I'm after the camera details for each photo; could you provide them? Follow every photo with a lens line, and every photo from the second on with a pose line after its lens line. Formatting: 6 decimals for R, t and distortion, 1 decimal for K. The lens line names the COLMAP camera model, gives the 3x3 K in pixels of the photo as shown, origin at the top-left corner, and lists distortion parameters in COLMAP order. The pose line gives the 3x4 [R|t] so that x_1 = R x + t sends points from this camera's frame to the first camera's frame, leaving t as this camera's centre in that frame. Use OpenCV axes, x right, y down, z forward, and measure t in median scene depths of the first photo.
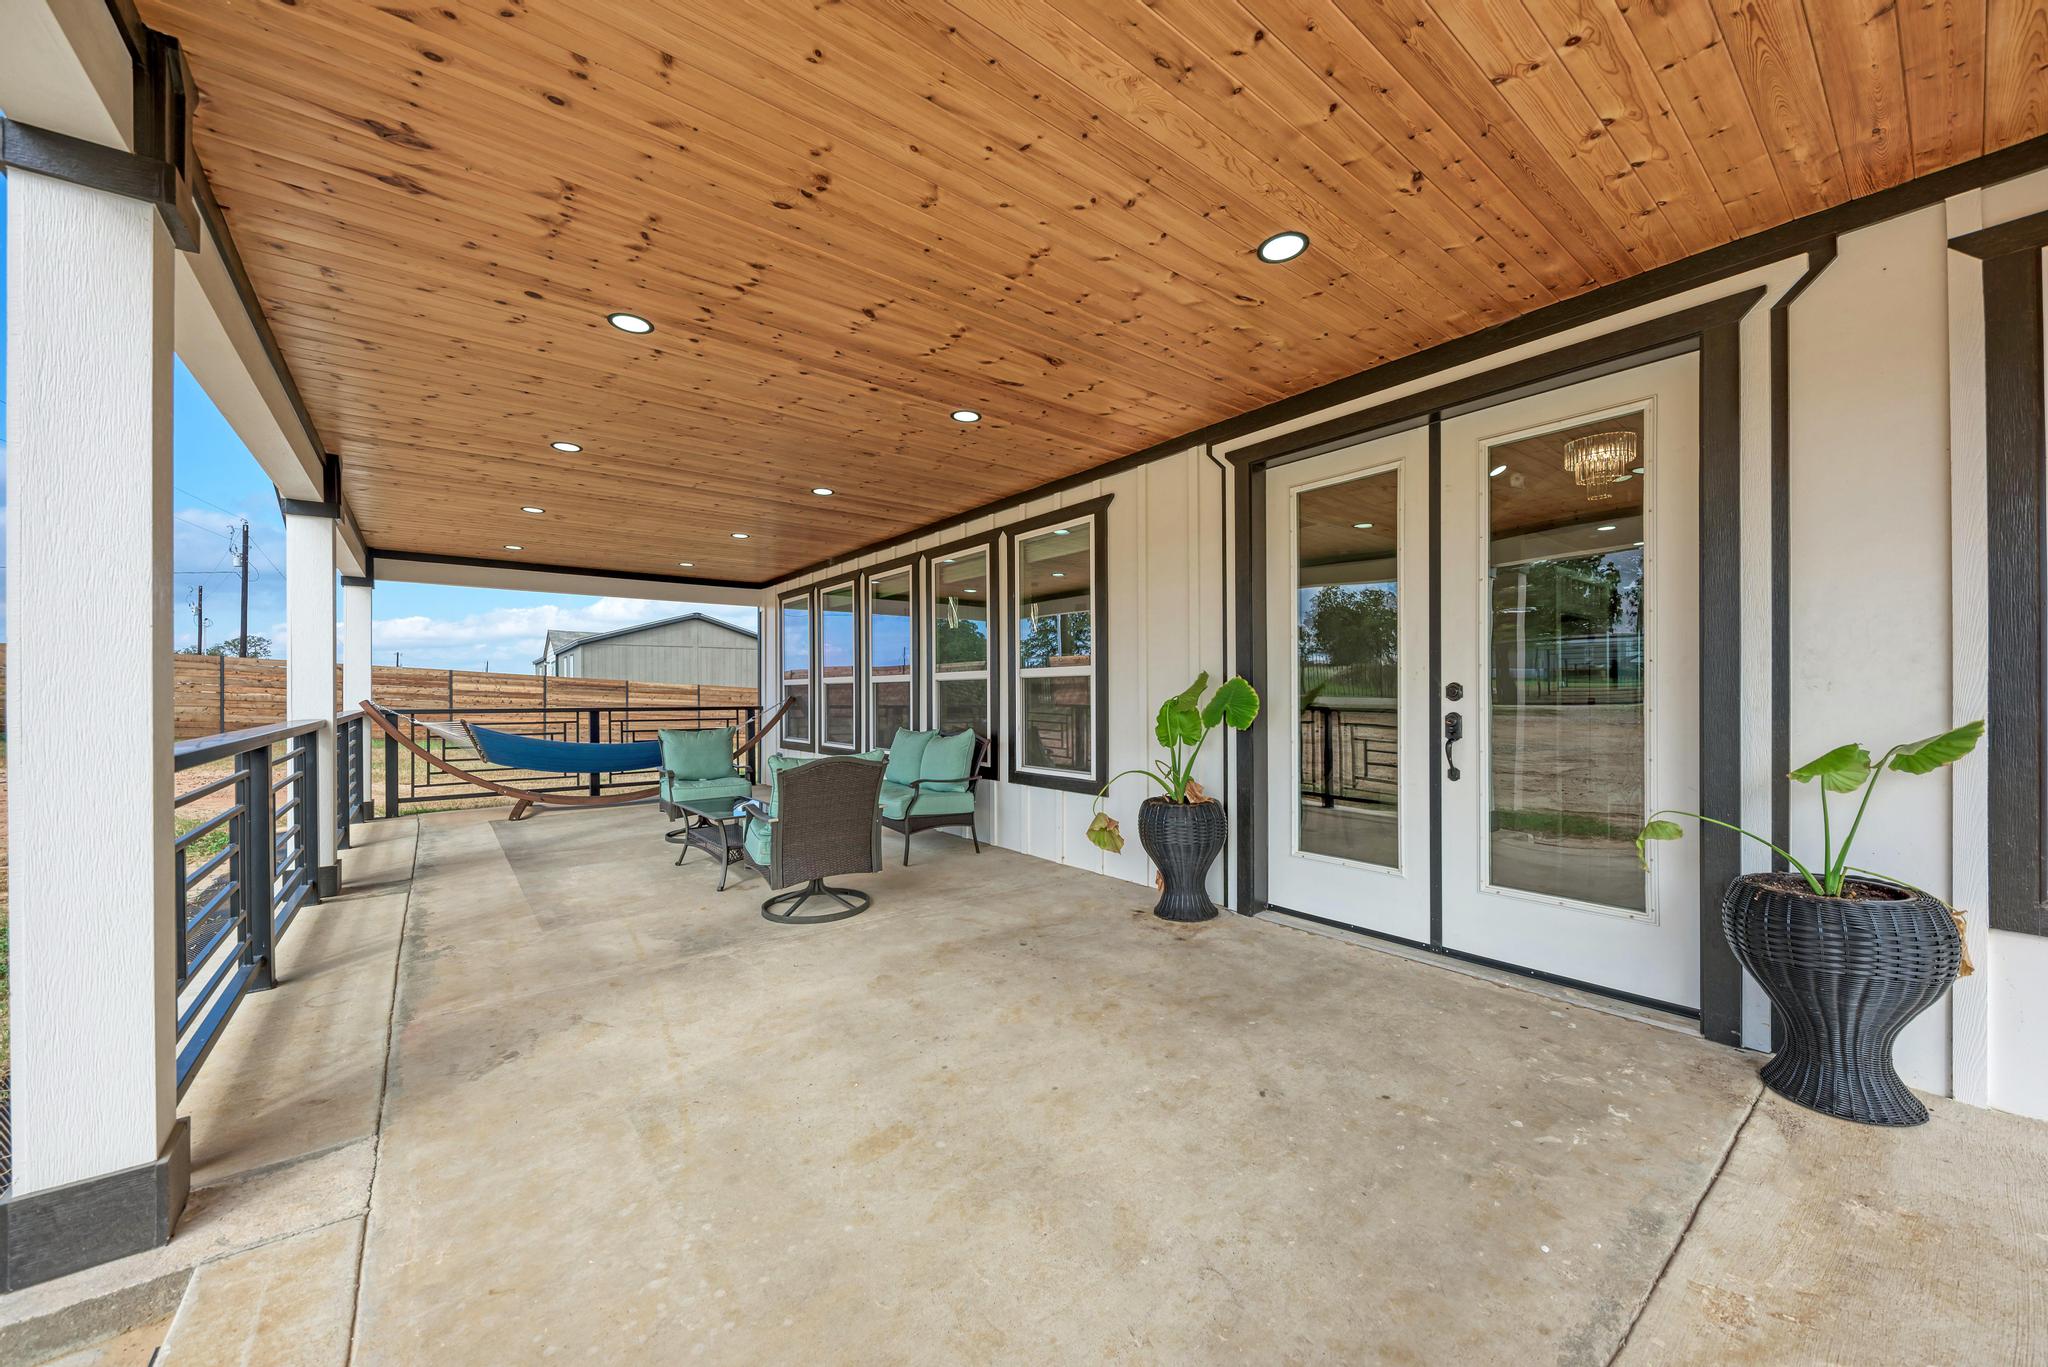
lens RADIAL K [[739.1, 0, 1027.7], [0, 739.1, 696.3], [0, 0, 1]] dist [0.010174, -0.004577]
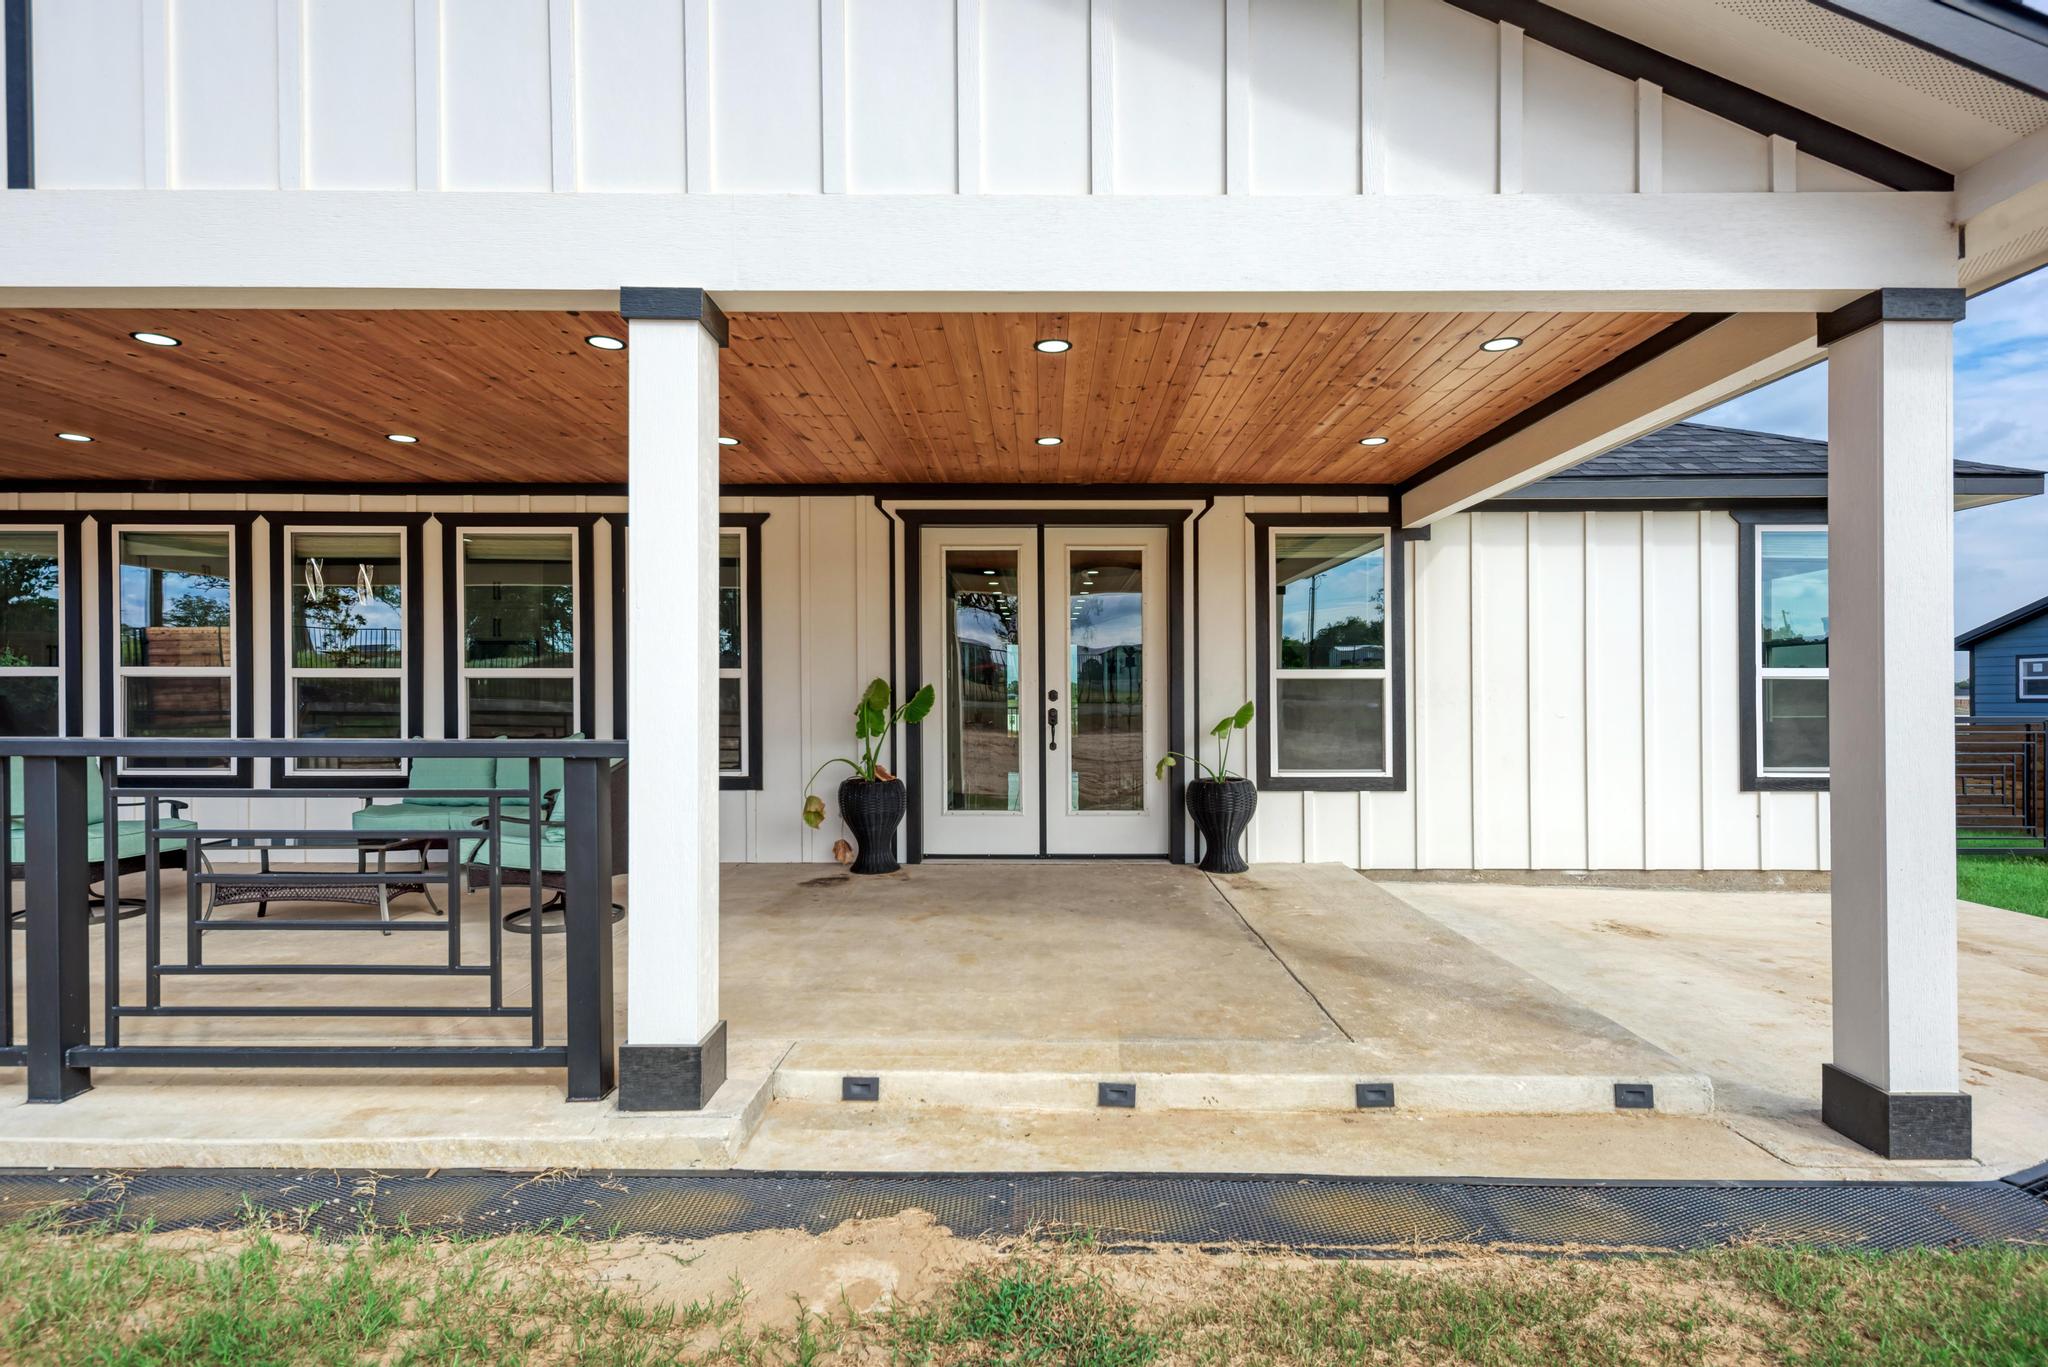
lens RADIAL K [[1009.7, 0, 1024.0], [0, 1009.7, 683.5], [0, 0, 1]] dist [0.000554, 0.000060]
pose [[0.628262, 0.016303, 0.777831, -1.181410], [-0.002845, 0.999822, -0.018658, 0.008614], [-0.777997, 0.009509, 0.628196, -0.342042]]
